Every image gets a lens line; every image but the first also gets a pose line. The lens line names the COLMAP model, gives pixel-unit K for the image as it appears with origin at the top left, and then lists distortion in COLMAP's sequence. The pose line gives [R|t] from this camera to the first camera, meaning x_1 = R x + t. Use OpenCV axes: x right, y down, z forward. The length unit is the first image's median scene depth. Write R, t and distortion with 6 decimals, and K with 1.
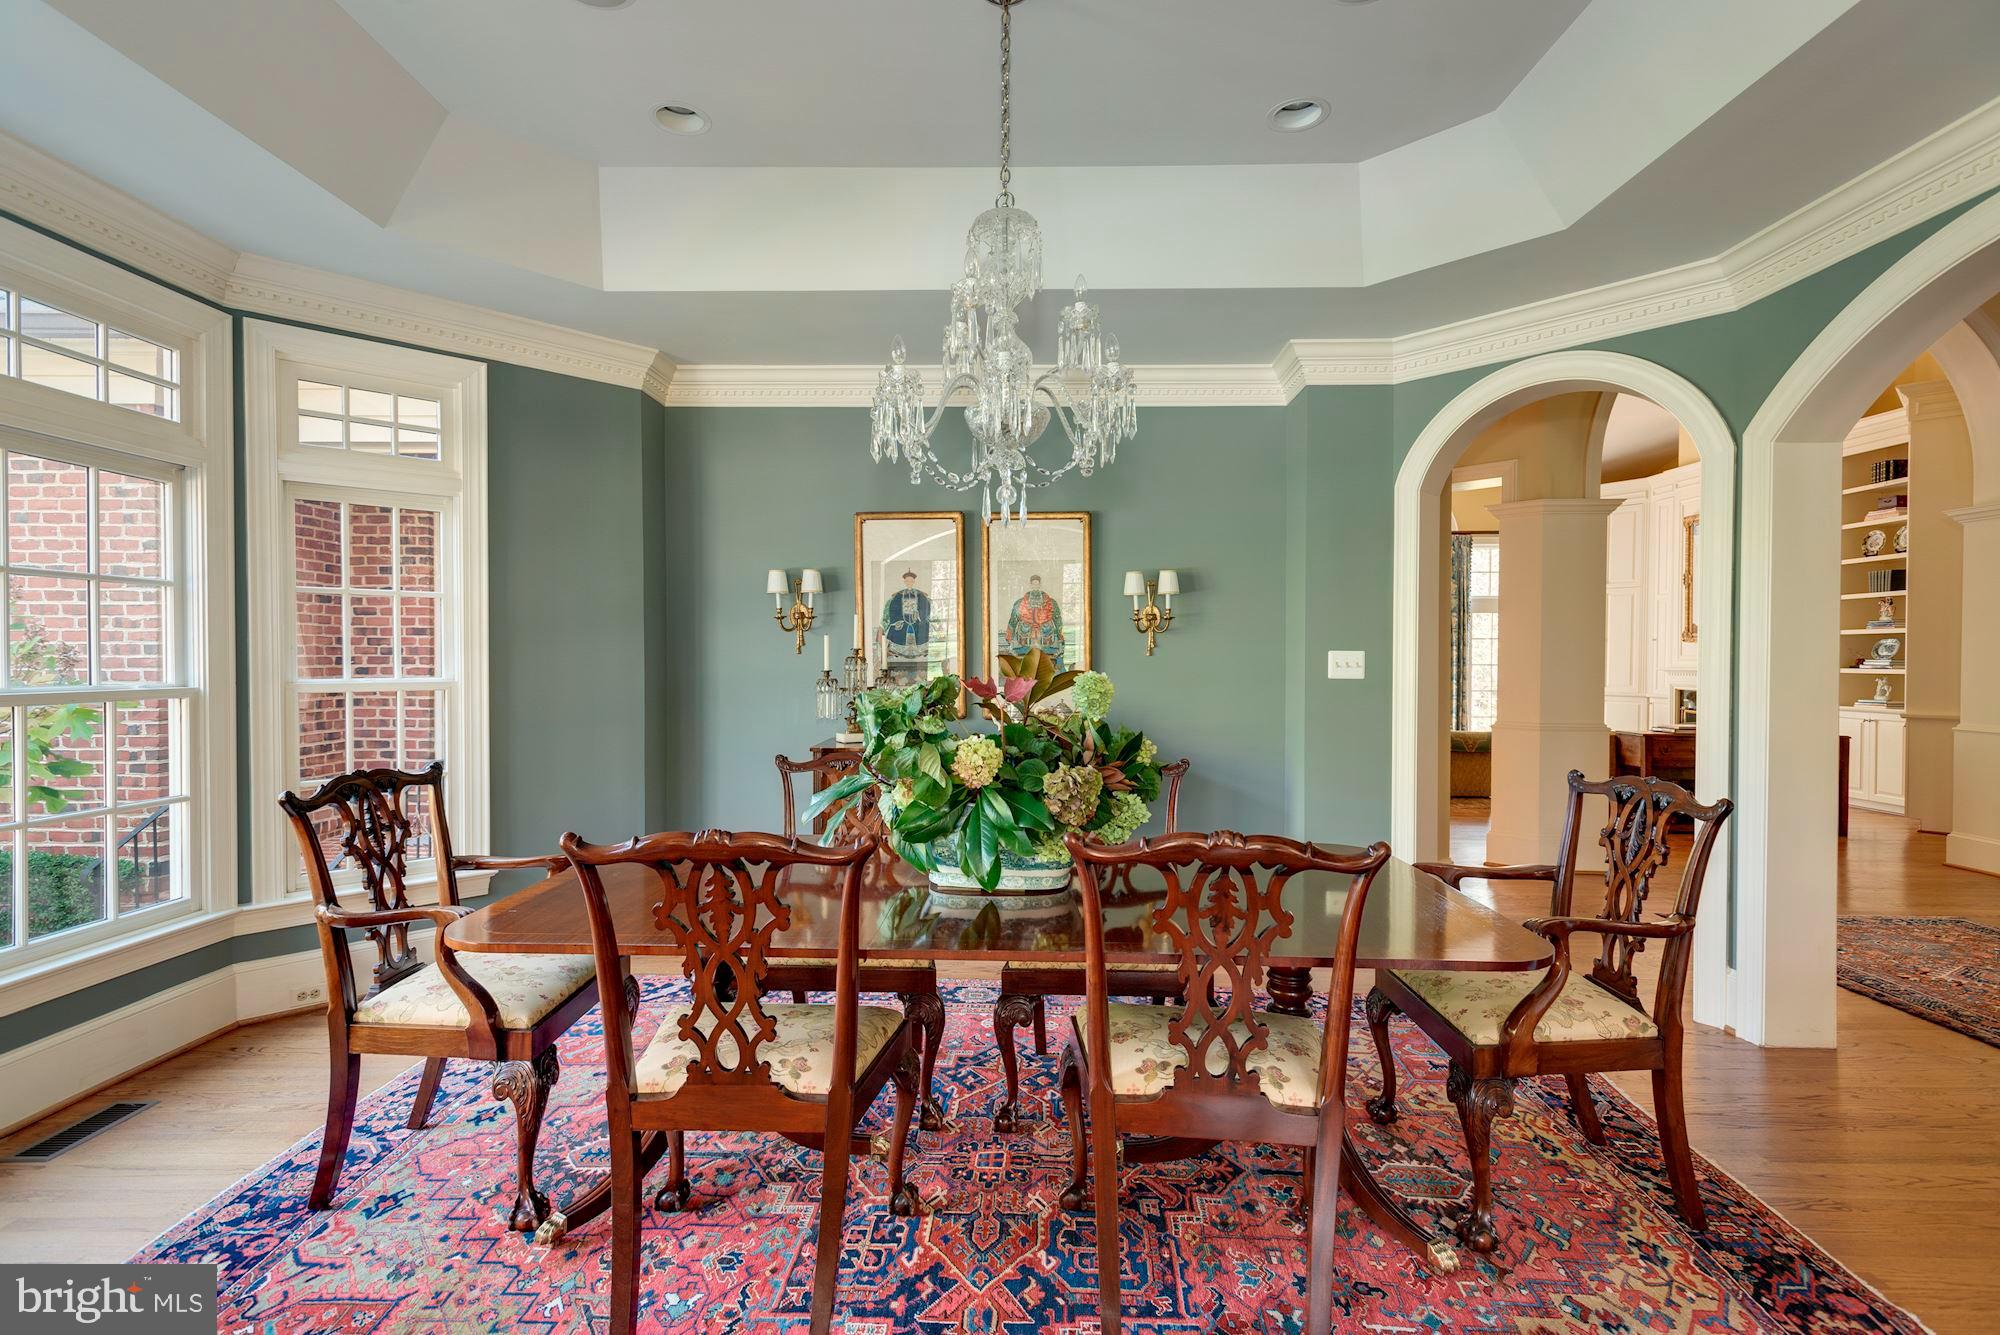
lens RADIAL K [[938.7, 0, 995.4], [0, 938.7, 669.2], [0, 0, 1]] dist [0.016620, -0.001301]
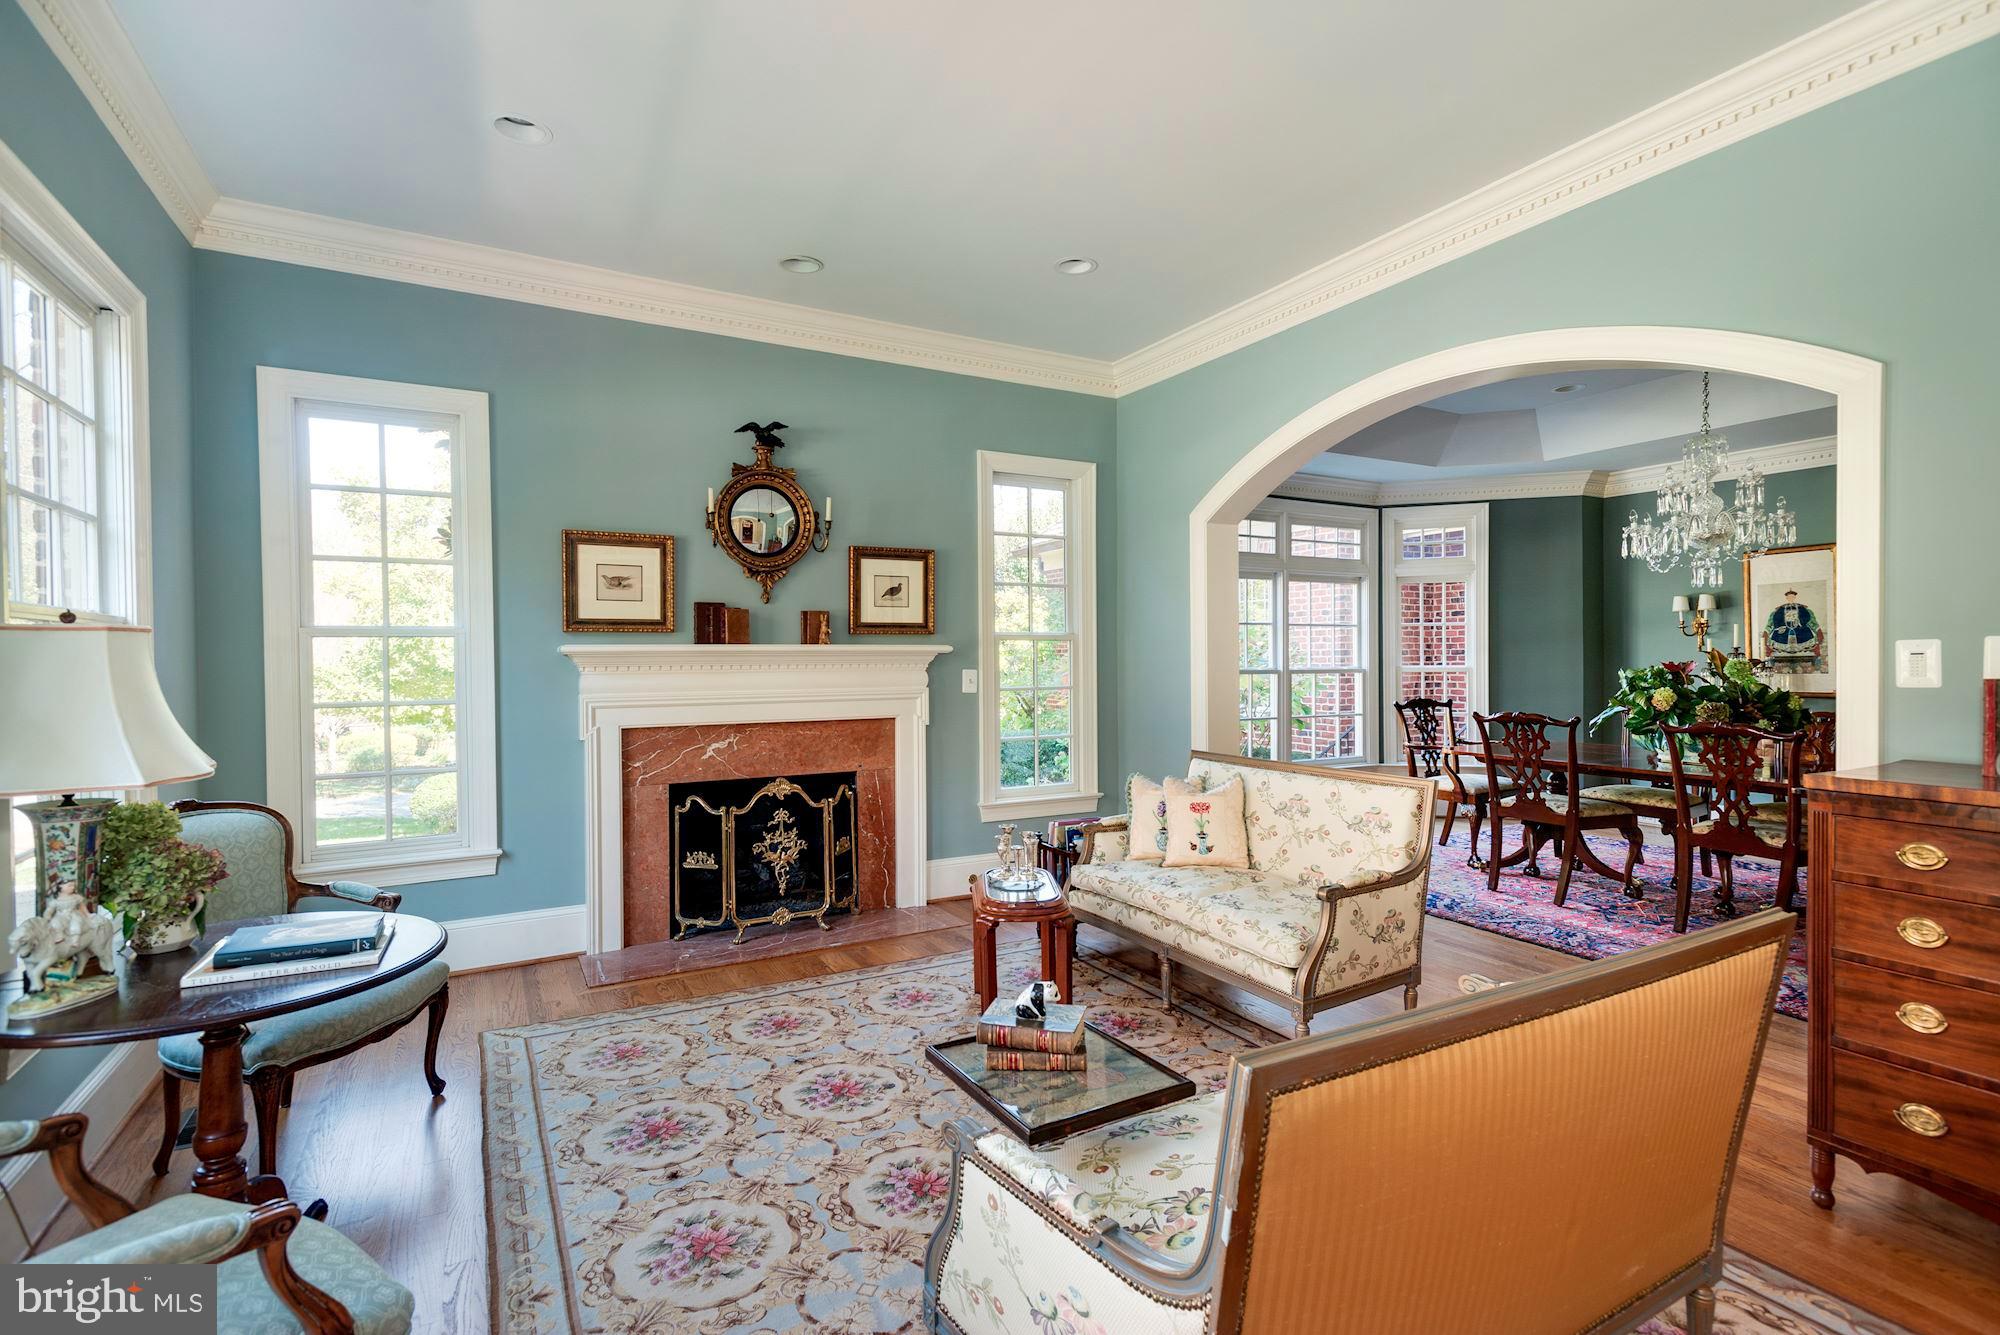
lens RADIAL K [[938.7, 0, 997.8], [0, 938.7, 665.6], [0, 0, 1]] dist [0.016620, -0.001301]
pose [[0.501039, 0.002130, -0.865422, 0.766137], [-0.005653, 0.999984, -0.000812, 0.019692], [0.865406, 0.005299, 0.501043, -1.012687]]
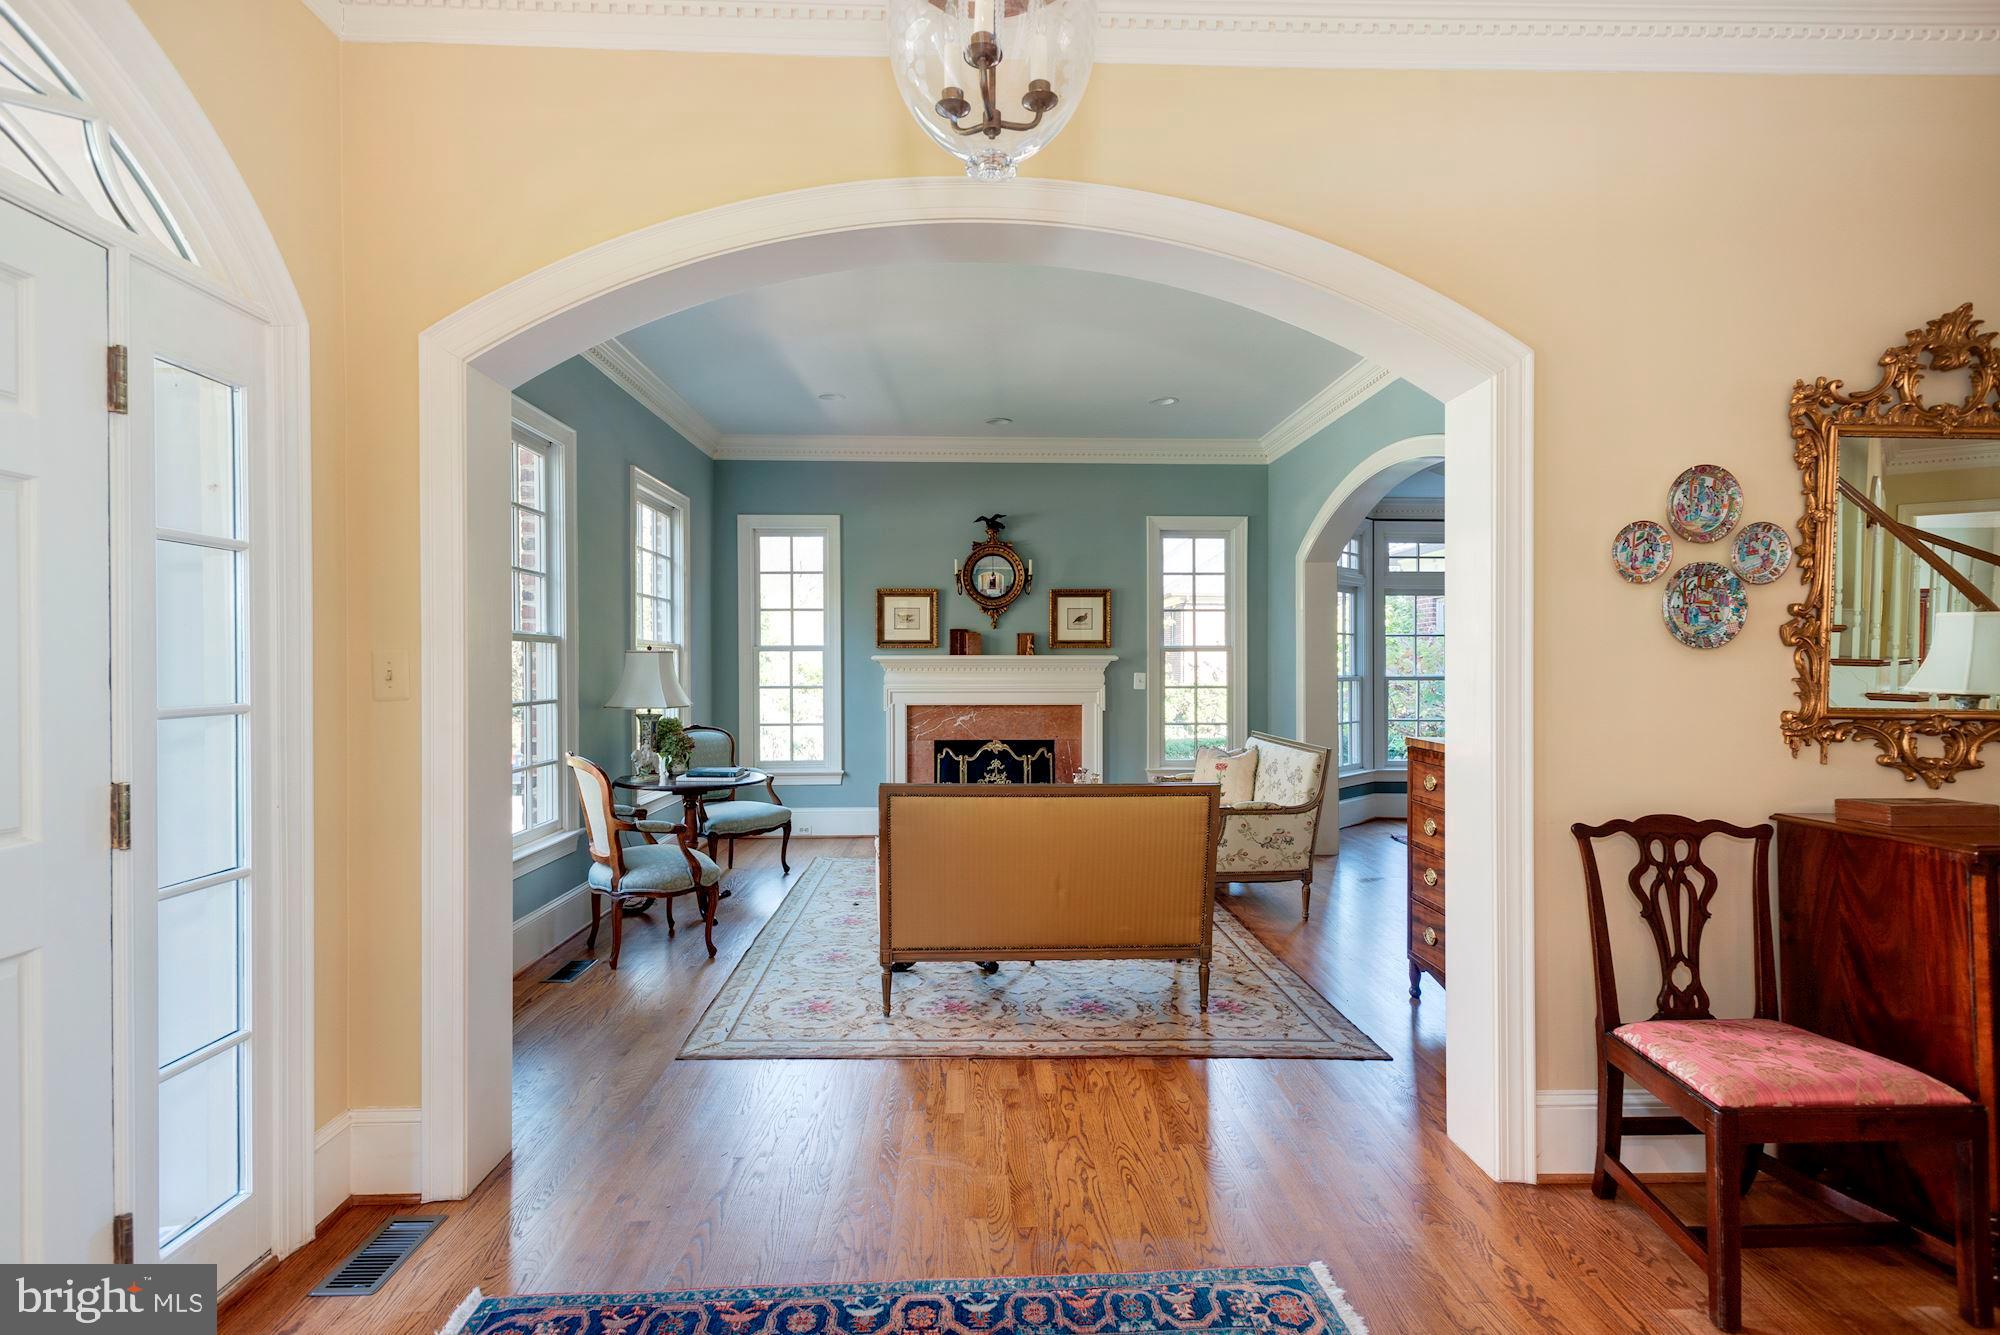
lens RADIAL K [[938.7, 0, 991.0], [0, 938.7, 662.3], [0, 0, 1]] dist [0.016620, -0.001301]
pose [[0.052850, -0.003848, -0.998595, 1.604246], [-0.013935, 0.999892, -0.004591, 0.015669], [0.998505, 0.014158, 0.052791, -0.719501]]
